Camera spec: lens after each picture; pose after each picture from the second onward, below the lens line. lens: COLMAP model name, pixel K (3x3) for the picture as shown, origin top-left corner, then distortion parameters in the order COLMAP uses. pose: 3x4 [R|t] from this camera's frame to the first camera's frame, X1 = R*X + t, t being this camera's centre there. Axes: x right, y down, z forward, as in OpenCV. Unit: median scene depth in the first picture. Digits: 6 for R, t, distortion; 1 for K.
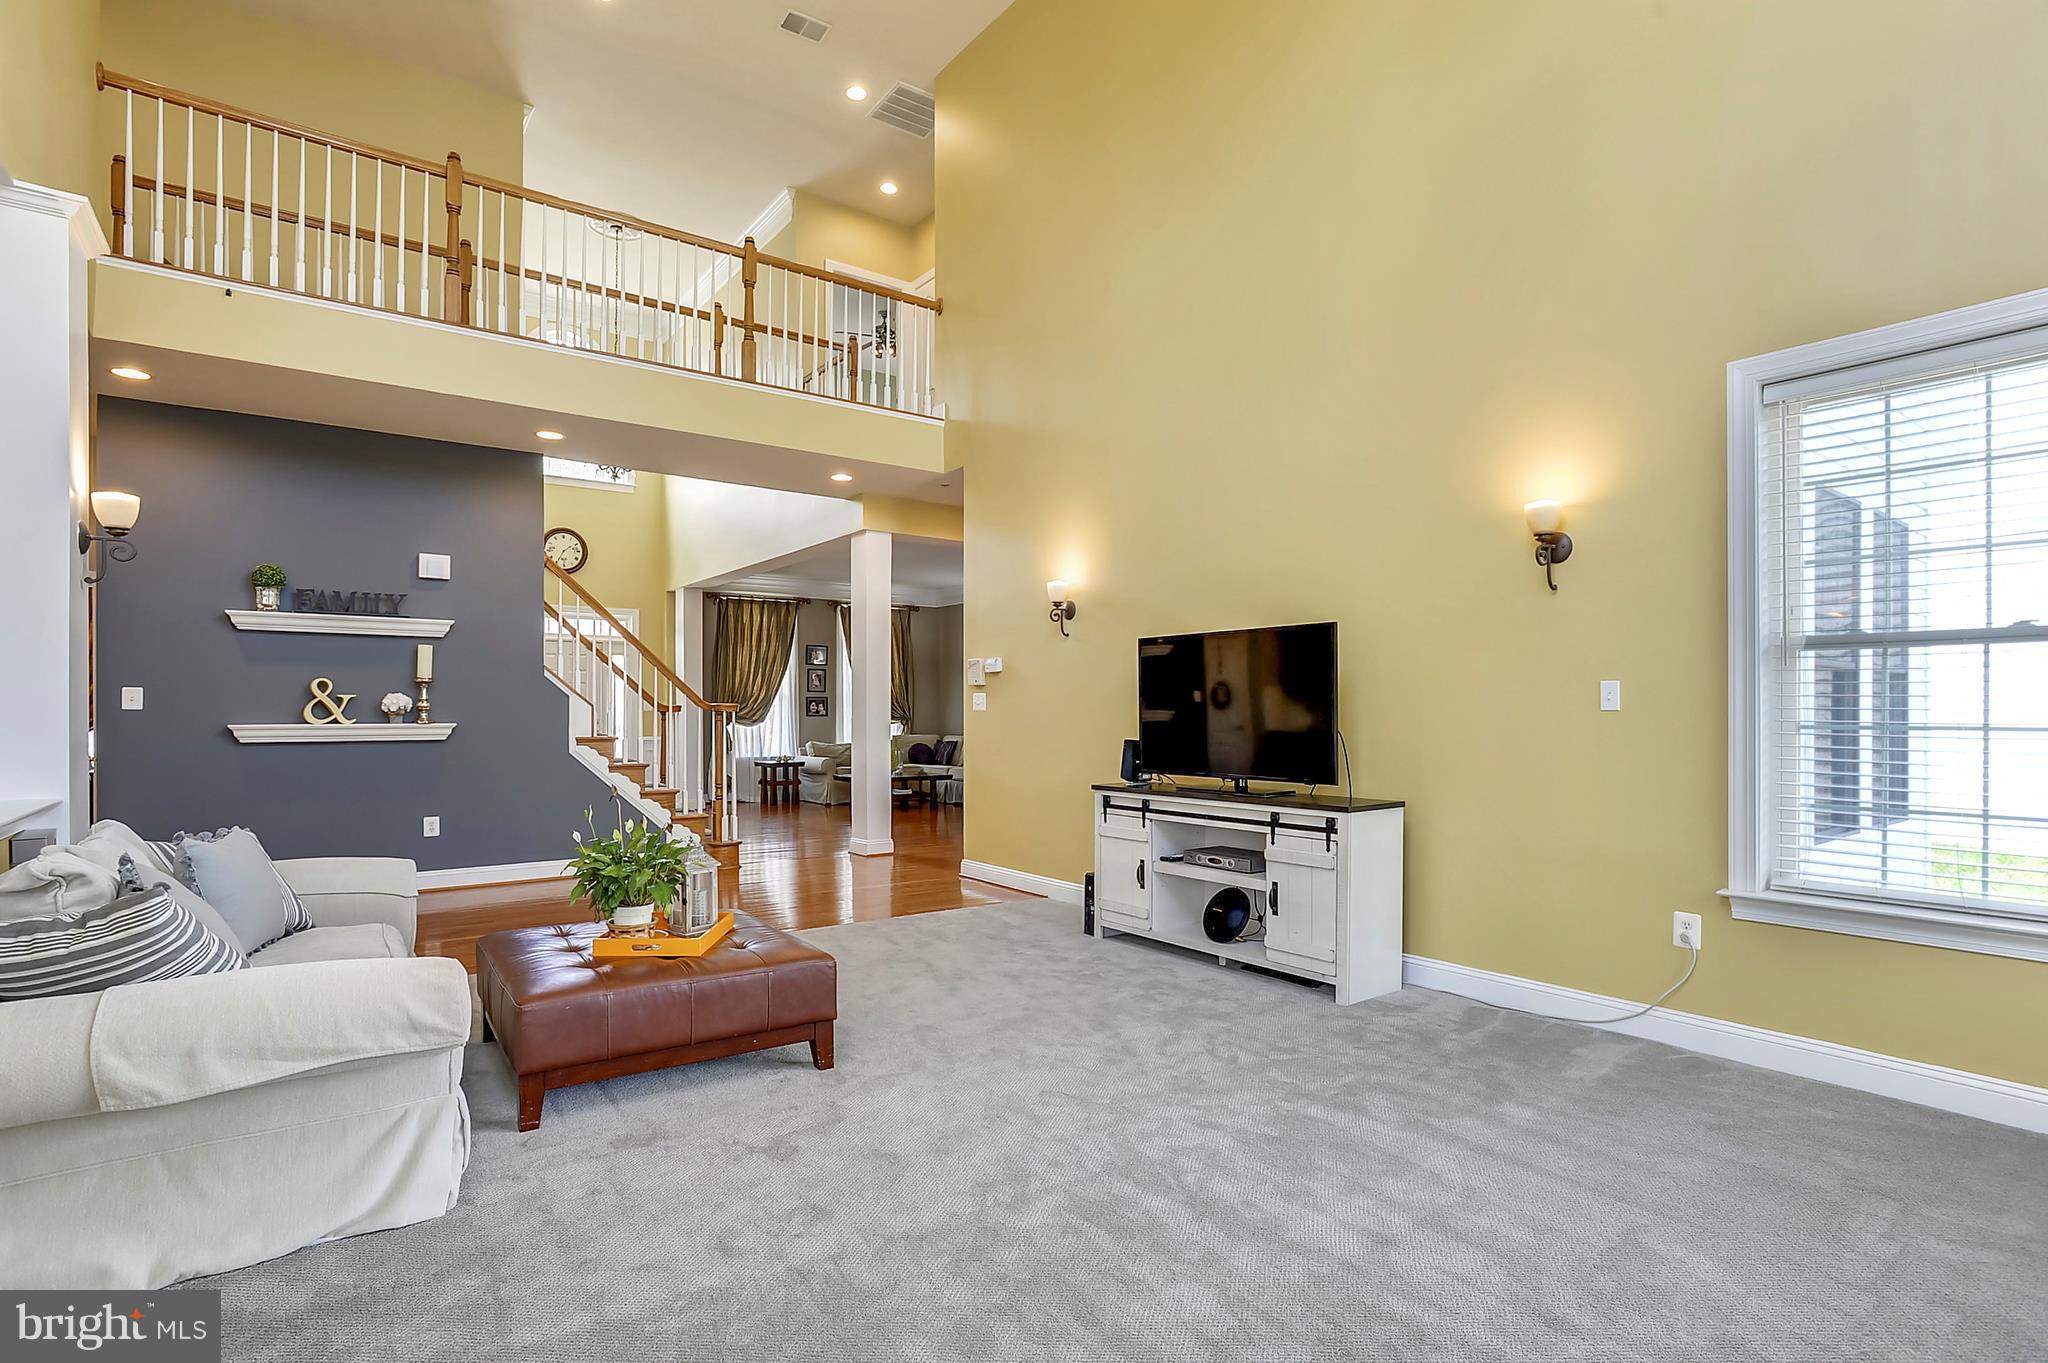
lens RADIAL K [[995.7, 0, 1017.3], [0, 995.7, 705.8], [0, 0, 1]] dist [-0.022964, 0.000037]
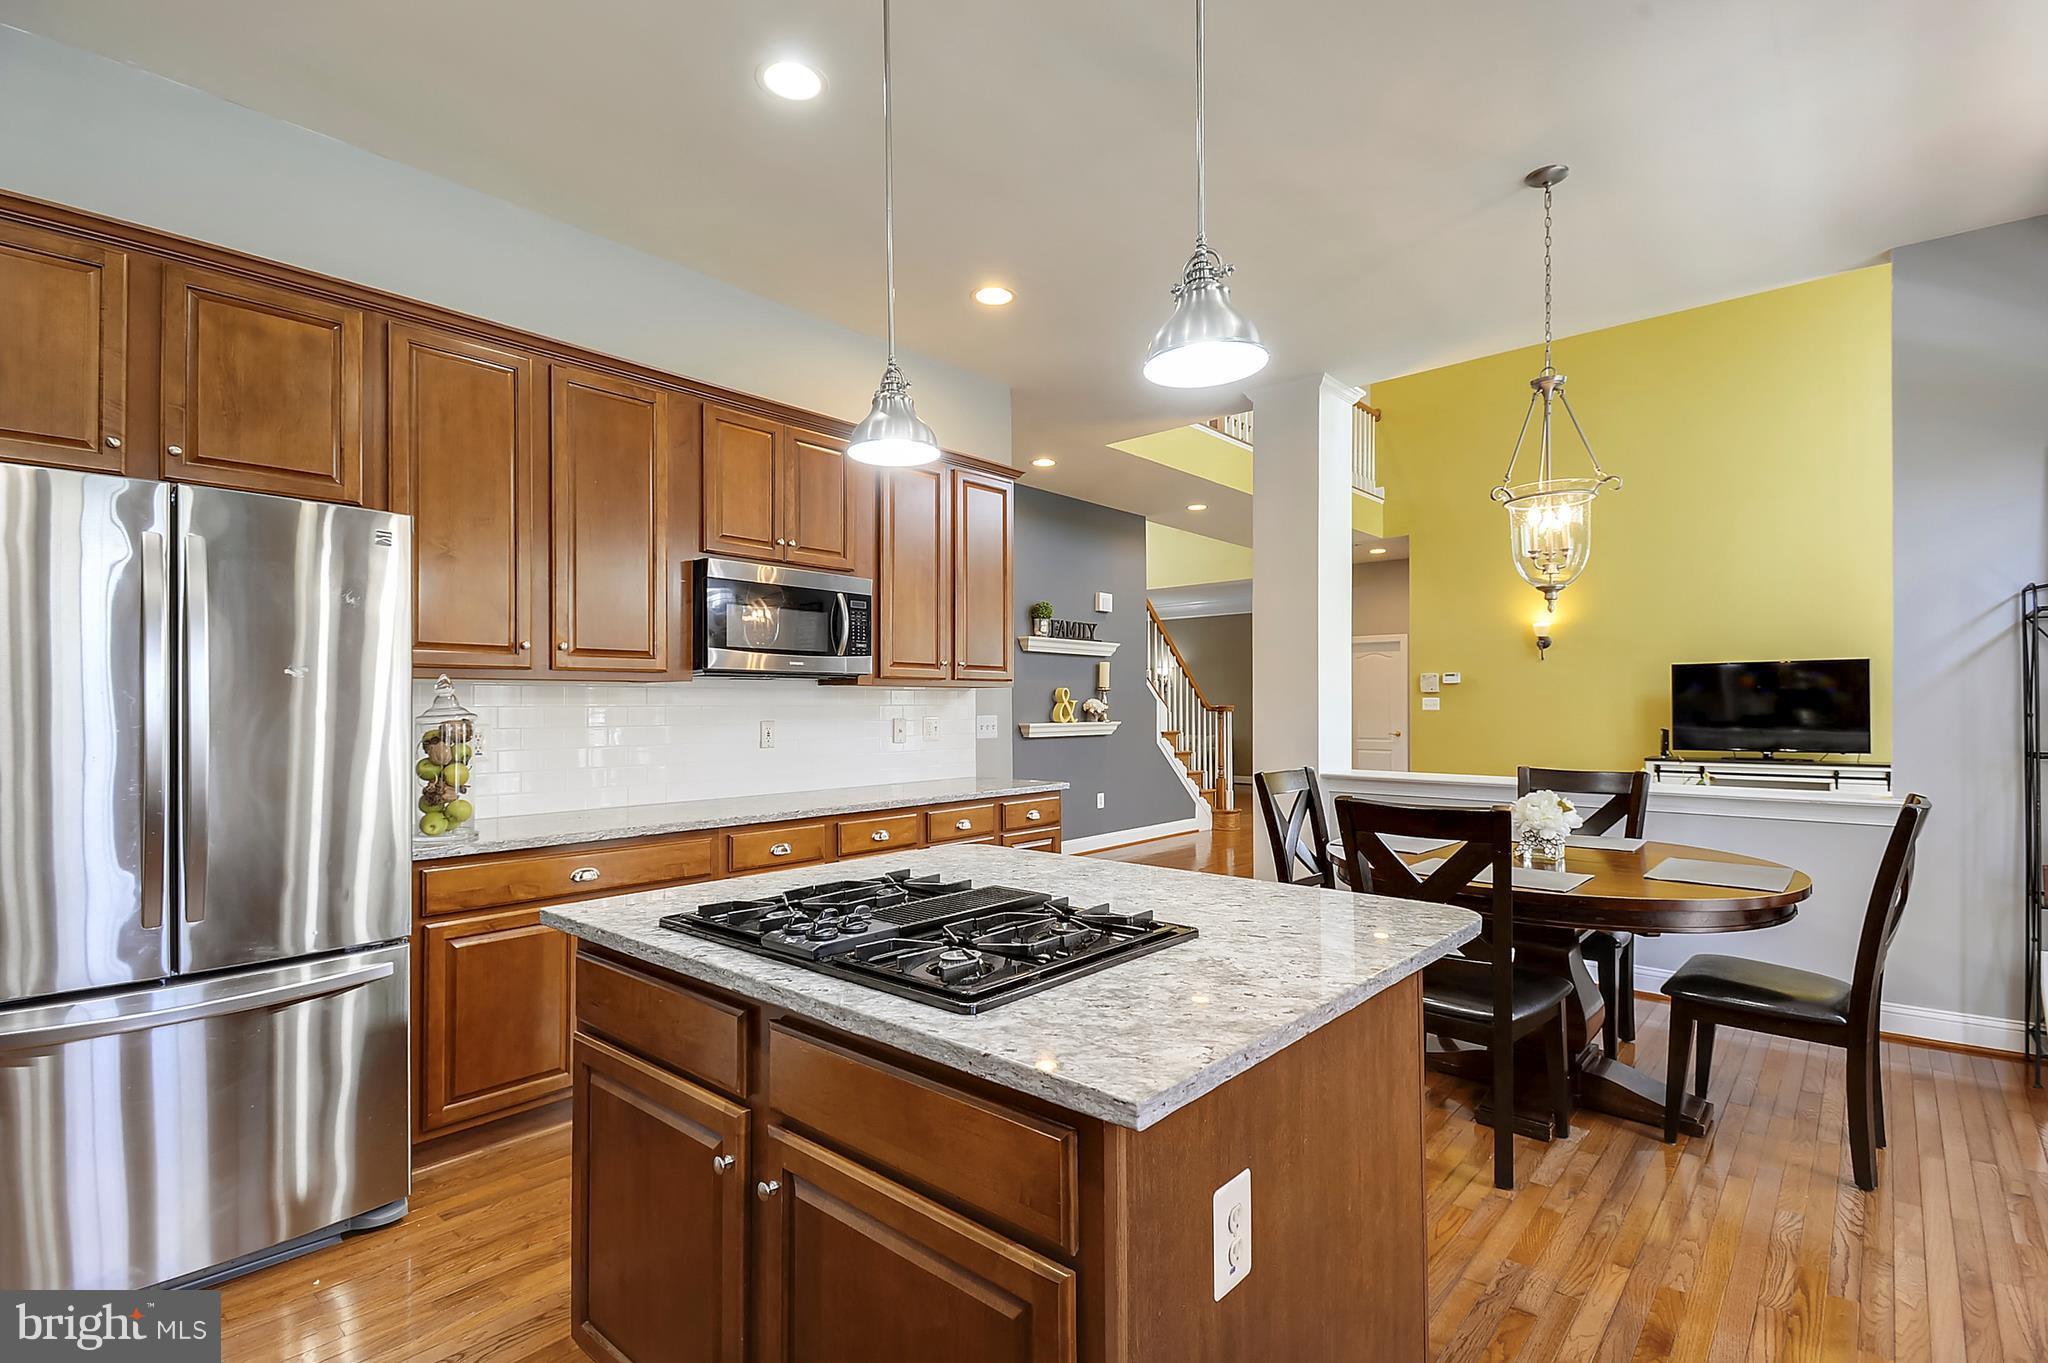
lens RADIAL K [[965.4, 0, 1022.9], [0, 965.4, 703.8], [0, 0, 1]] dist [0.022912, -0.021961]
pose [[0.980568, -0.002068, 0.196168, -1.191945], [0.001876, 0.999998, 0.001163, -0.009688], [-0.196169, -0.000772, 0.980570, -0.299673]]
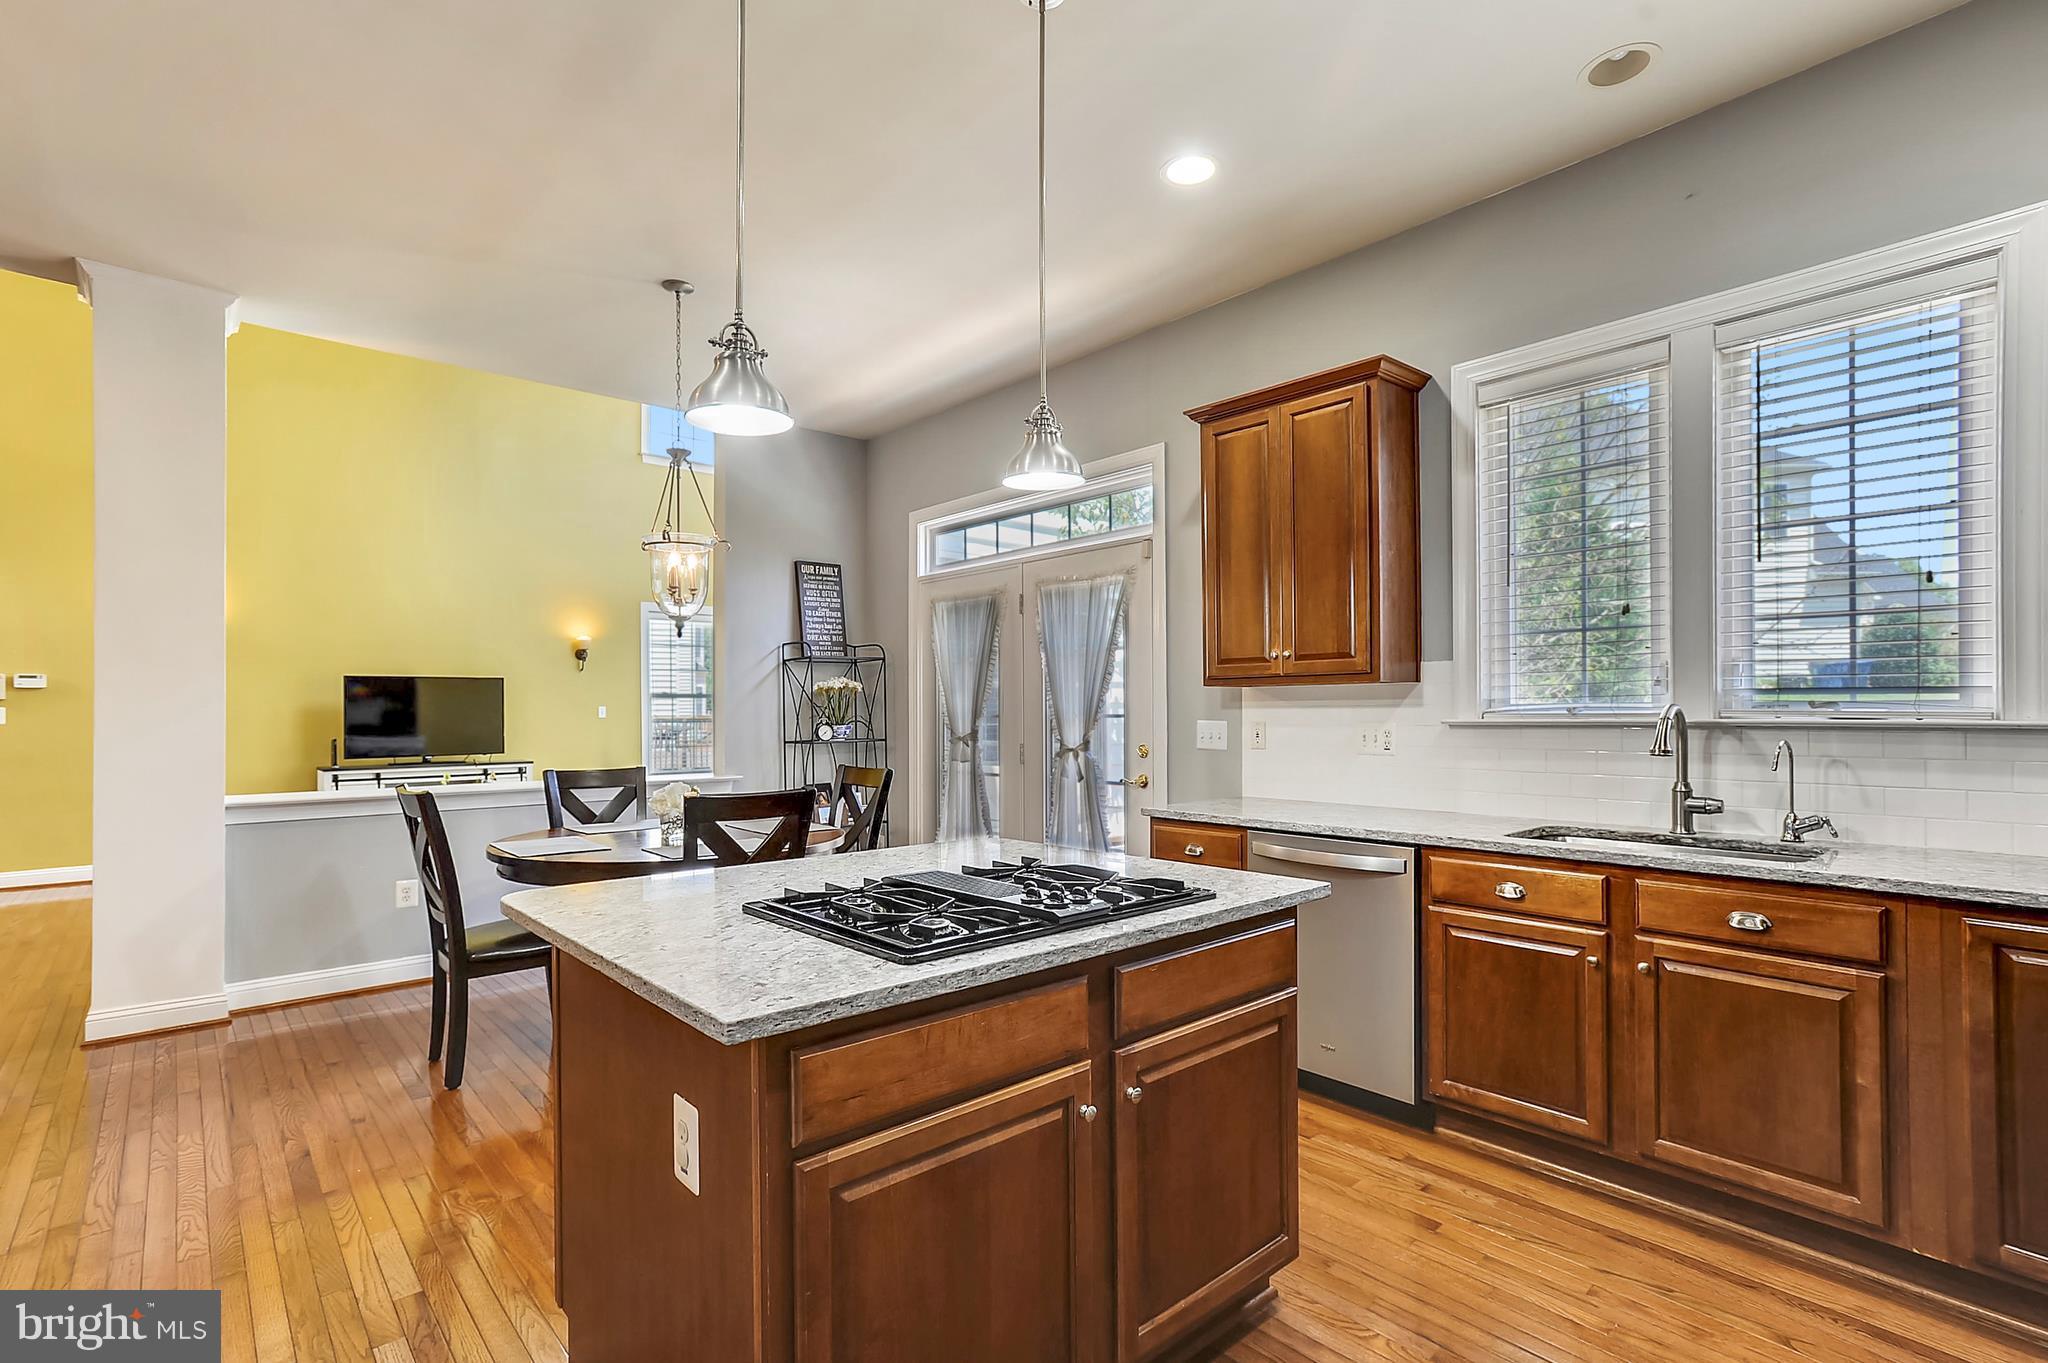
lens RADIAL K [[965.4, 0, 1022.9], [0, 965.4, 703.8], [0, 0, 1]] dist [0.022912, -0.021961]
pose [[-0.079442, 0.006888, 0.996816, -1.533329], [0.002978, 0.999973, -0.006672, -0.009213], [-0.996835, 0.002438, -0.079461, 0.034214]]
